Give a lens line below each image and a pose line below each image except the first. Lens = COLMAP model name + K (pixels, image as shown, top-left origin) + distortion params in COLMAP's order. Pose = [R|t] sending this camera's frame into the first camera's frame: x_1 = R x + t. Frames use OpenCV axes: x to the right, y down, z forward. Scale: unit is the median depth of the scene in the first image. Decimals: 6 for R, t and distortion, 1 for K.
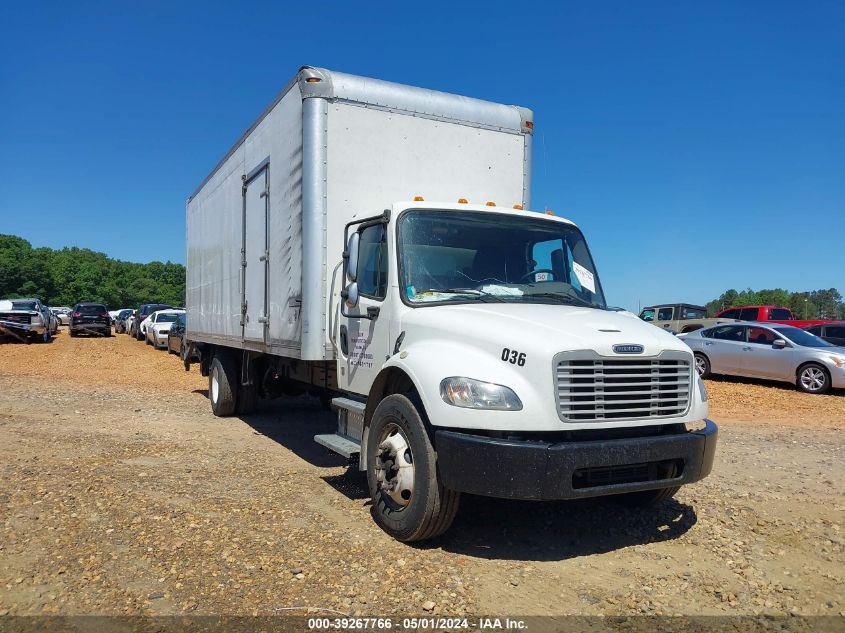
lens RADIAL K [[680.5, 0, 422.5], [0, 680.5, 316.5], [0, 0, 1]] dist [0.003370, -0.000507]
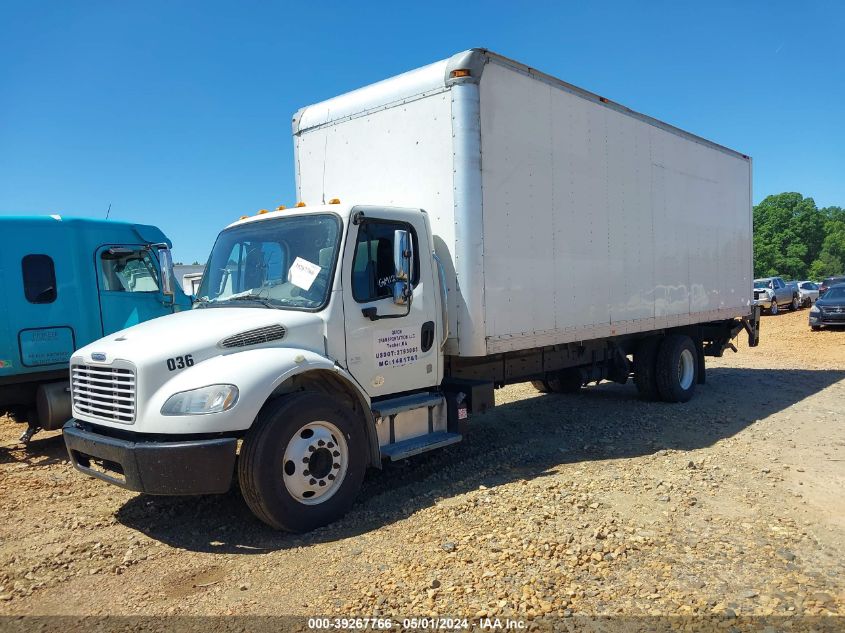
lens RADIAL K [[681.3, 0, 421.4], [0, 681.3, 336.4], [0, 0, 1]] dist [-0.000114, -0.005698]
pose [[0.367230, 0.013851, -0.930027, 1.014663], [0.055178, 0.997804, 0.036648, 0.001961], [0.928492, -0.064776, 0.365660, 0.715995]]
